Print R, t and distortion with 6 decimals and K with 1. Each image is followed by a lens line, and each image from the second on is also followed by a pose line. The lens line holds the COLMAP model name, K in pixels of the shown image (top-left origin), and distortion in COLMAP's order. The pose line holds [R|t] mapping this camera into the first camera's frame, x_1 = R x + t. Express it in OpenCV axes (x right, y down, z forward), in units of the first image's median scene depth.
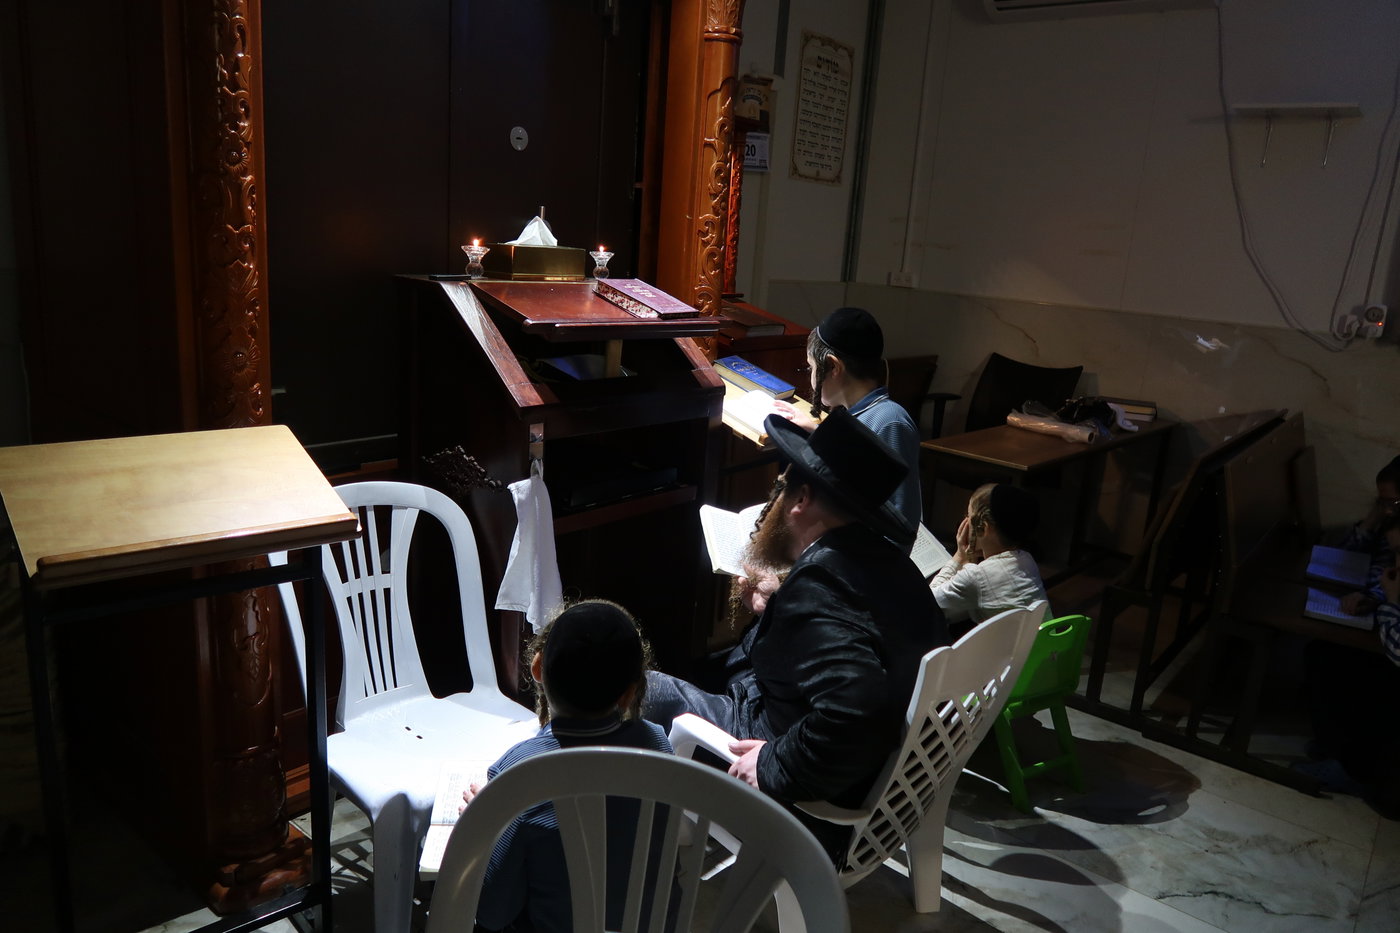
lens RADIAL K [[975.9, 0, 694.1], [0, 975.9, 467.1], [0, 0, 1]] dist [-0.029567, 0.003394]
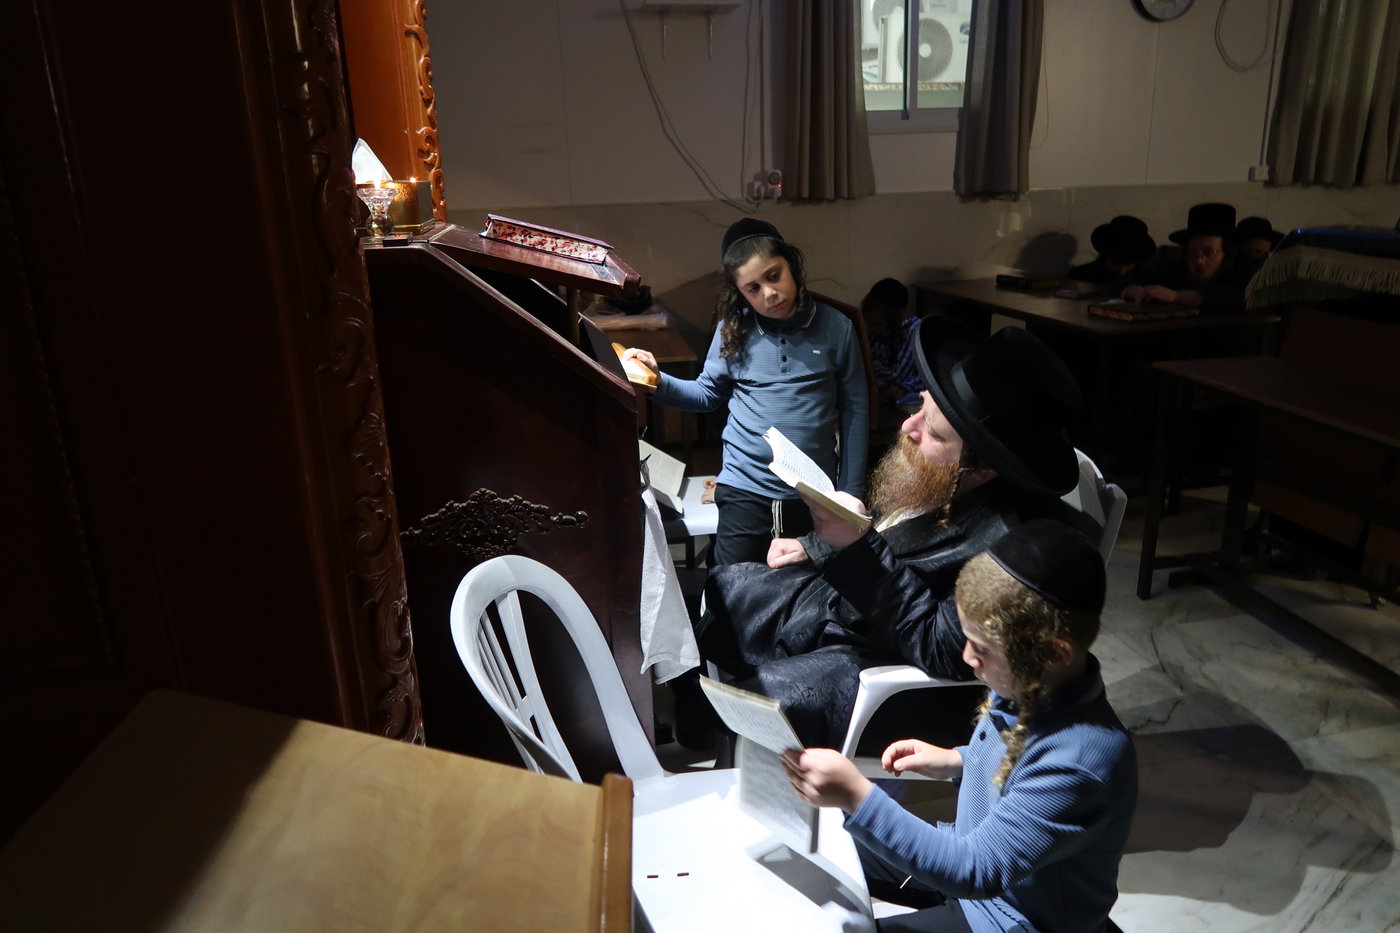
lens RADIAL K [[975.9, 0, 714.4], [0, 975.9, 464.2], [0, 0, 1]] dist [-0.029567, 0.003394]
pose [[0.613625, -0.313197, 0.724826, -0.492784], [0.254295, 0.947447, 0.194110, -0.100285], [-0.747528, 0.065209, 0.661021, 0.349209]]
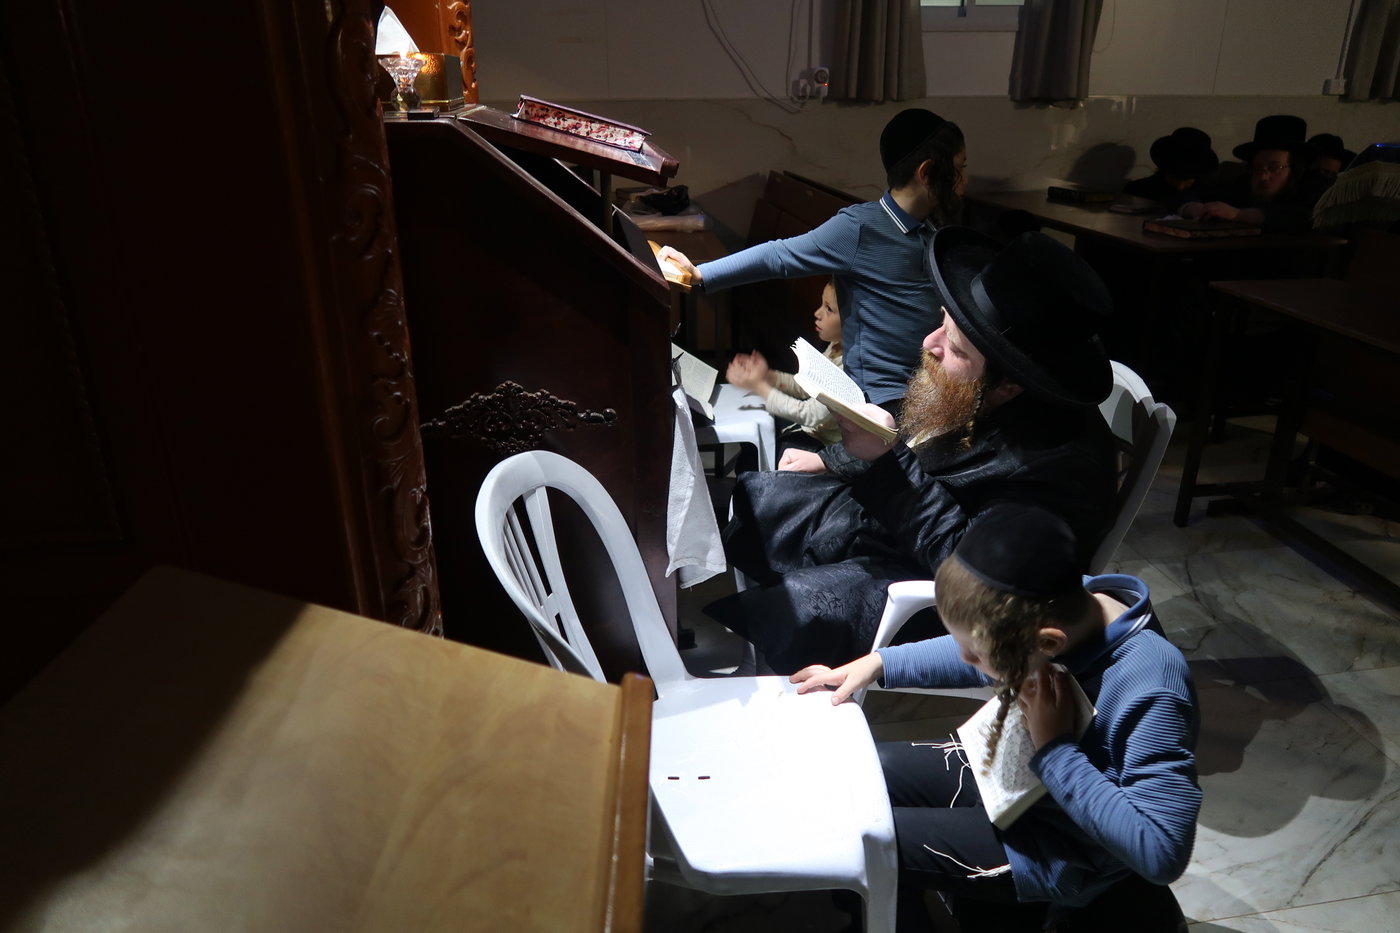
lens RADIAL K [[975.9, 0, 713.8], [0, 975.9, 468.2], [0, 0, 1]] dist [-0.029567, 0.003394]
pose [[0.647984, -0.354897, 0.673917, -0.482263], [0.226674, 0.934573, 0.274212, -0.090448], [-0.727142, -0.024926, 0.686035, 0.362852]]
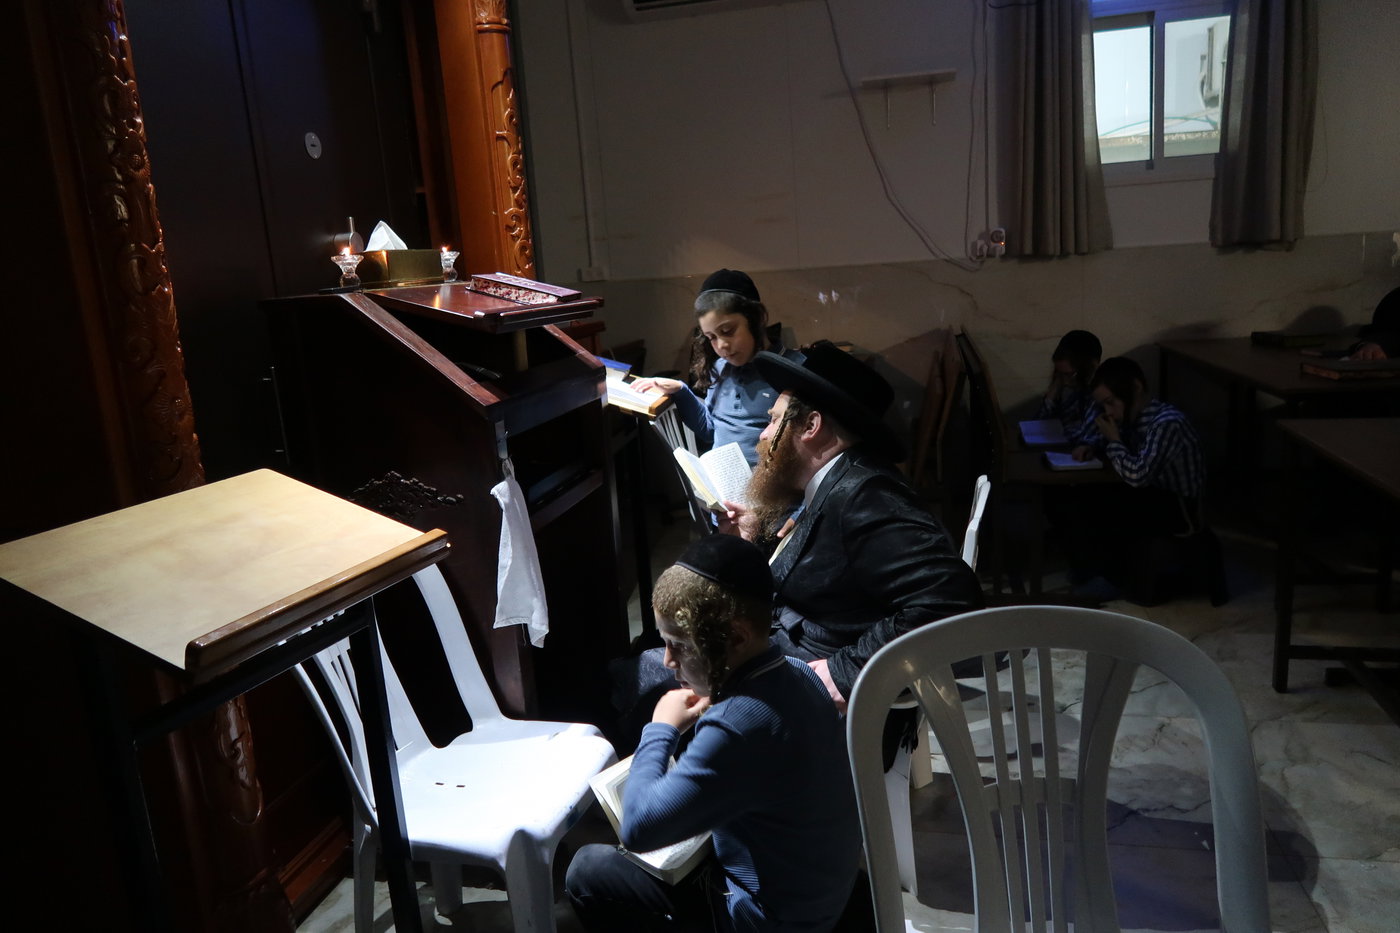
lens RADIAL K [[975.9, 0, 703.0], [0, 975.9, 468.6], [0, 0, 1]] dist [-0.029567, 0.003394]
pose [[0.884147, -0.222540, 0.410804, -0.282666], [0.233055, 0.972141, 0.025036, 0.016015], [-0.404931, 0.073604, 0.911380, 0.049403]]
